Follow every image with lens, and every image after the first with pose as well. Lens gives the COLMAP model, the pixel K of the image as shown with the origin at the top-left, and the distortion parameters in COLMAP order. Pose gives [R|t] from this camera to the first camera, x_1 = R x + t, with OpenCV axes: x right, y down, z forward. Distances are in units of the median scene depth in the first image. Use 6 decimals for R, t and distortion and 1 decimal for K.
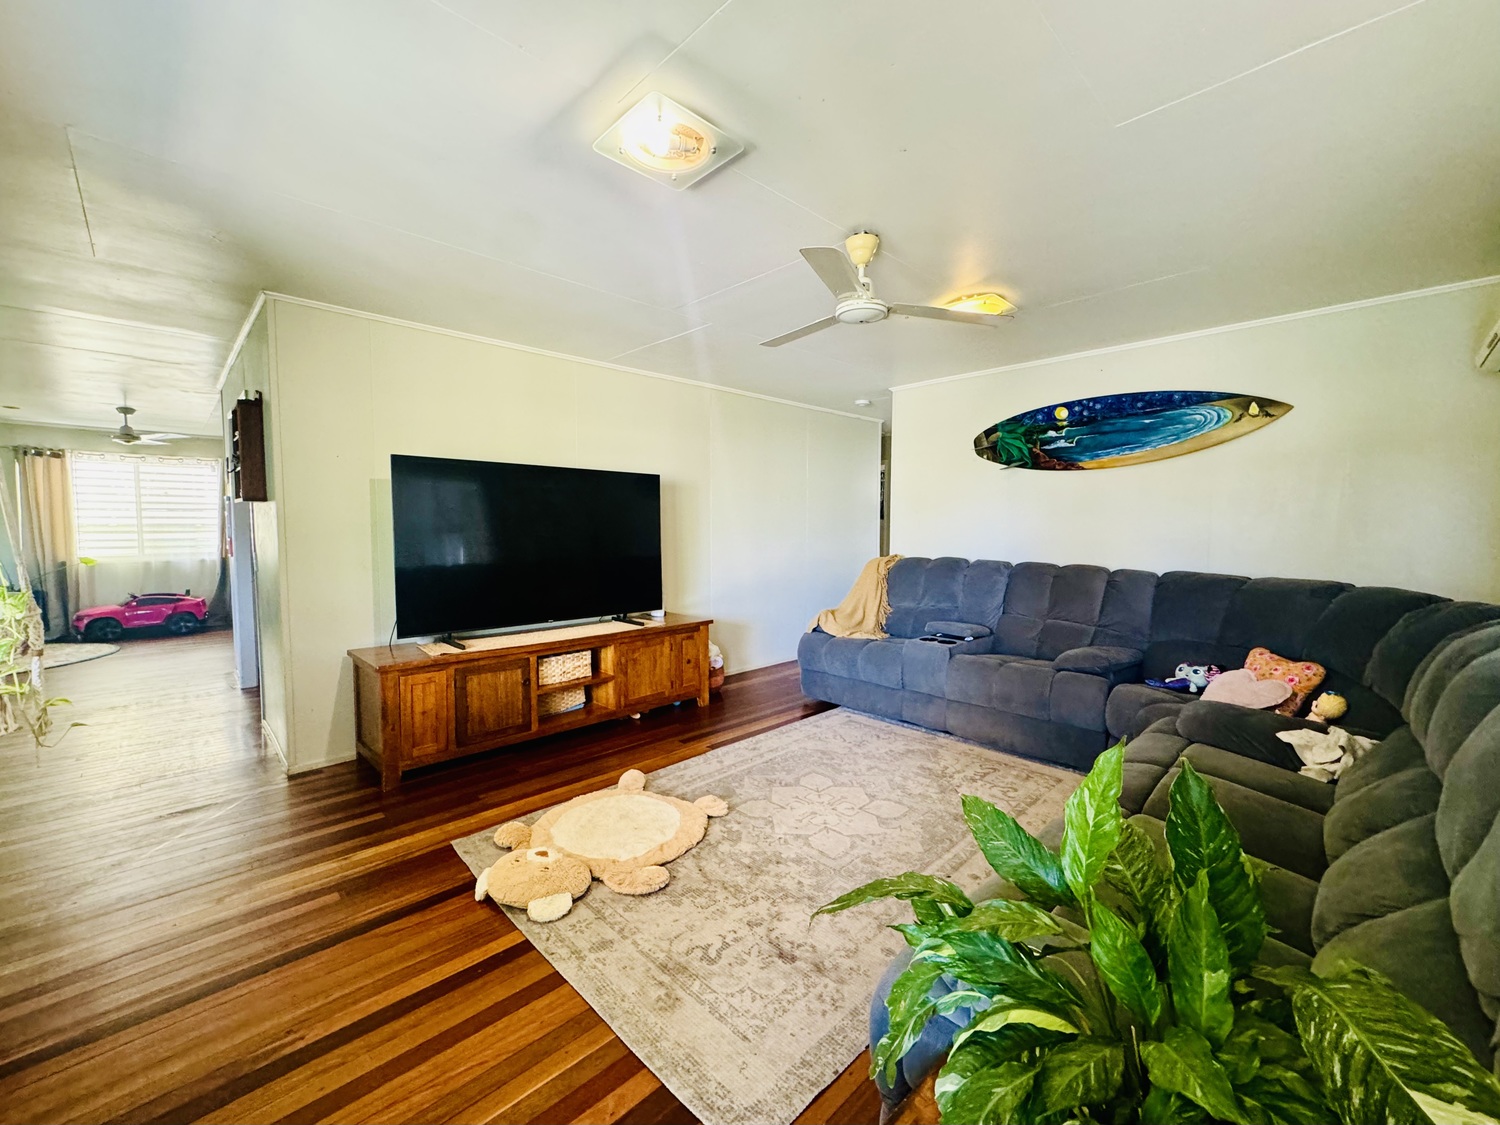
lens RADIAL K [[603.5, 0, 746.9], [0, 603.5, 558.7], [0, 0, 1]] dist [-0.000234, 0.000269]
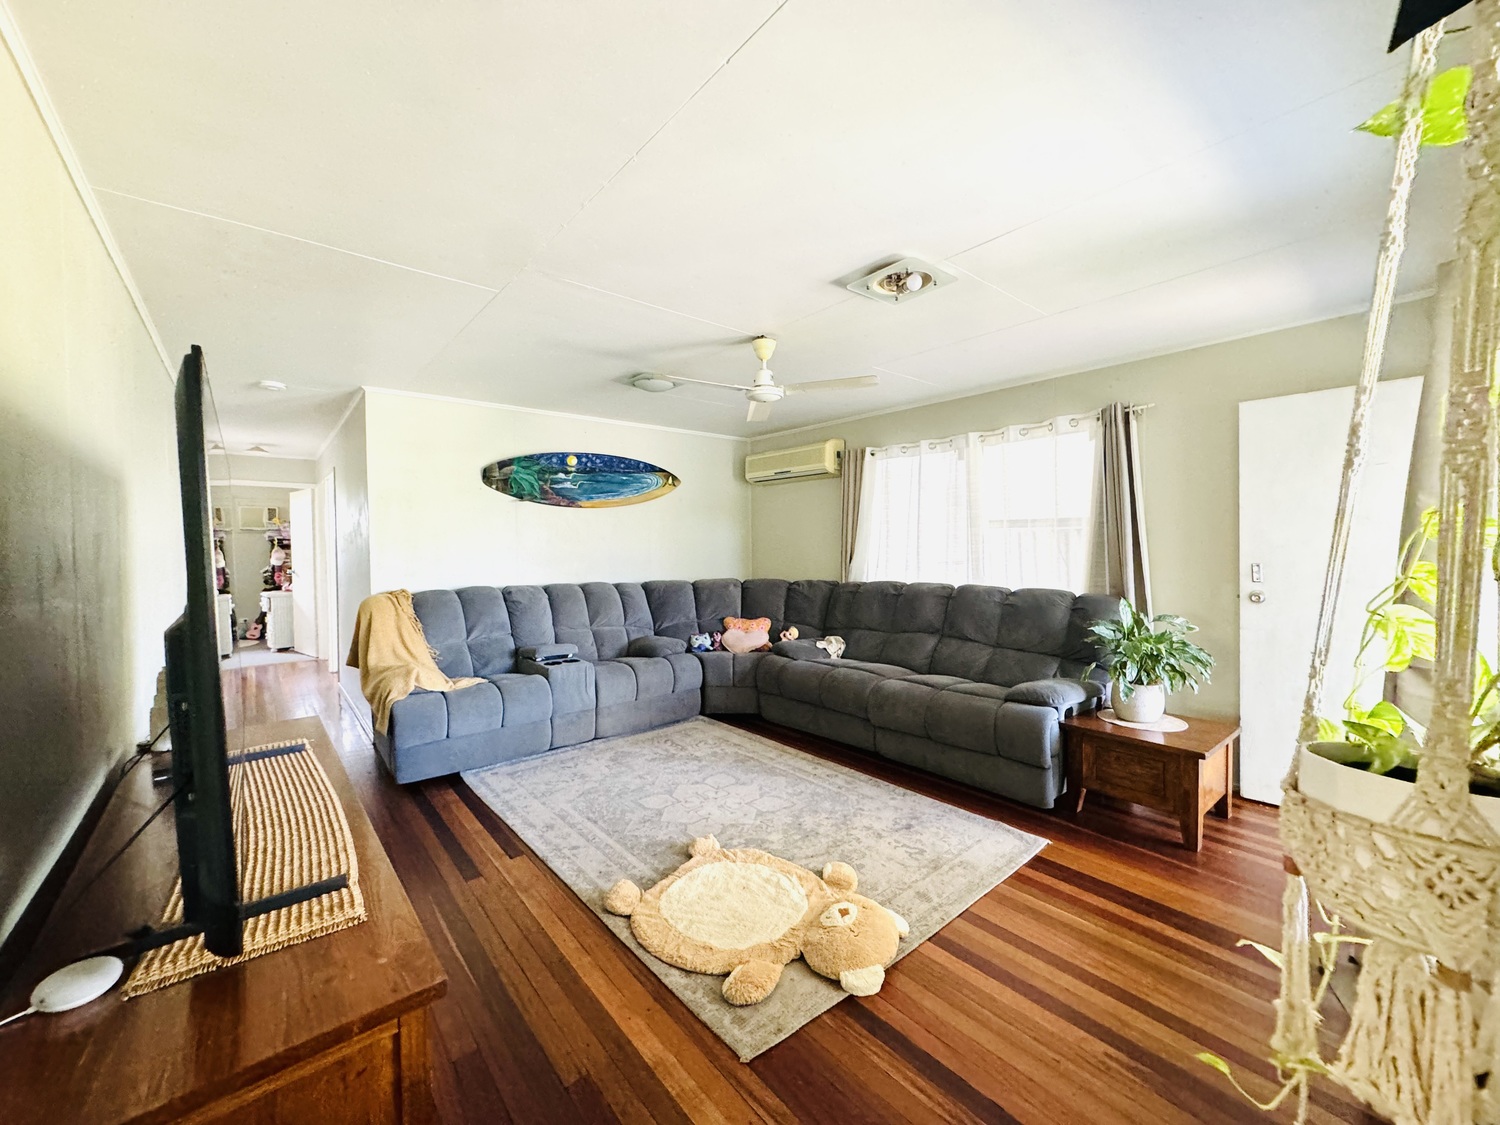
lens RADIAL K [[603.5, 0, 746.9], [0, 603.5, 558.7], [0, 0, 1]] dist [-0.000234, 0.000269]
pose [[0.078152, -0.027893, 0.996551, -0.779714], [0.064656, 0.997646, 0.022853, -0.053614], [-0.994843, 0.062647, 0.079772, 0.640179]]
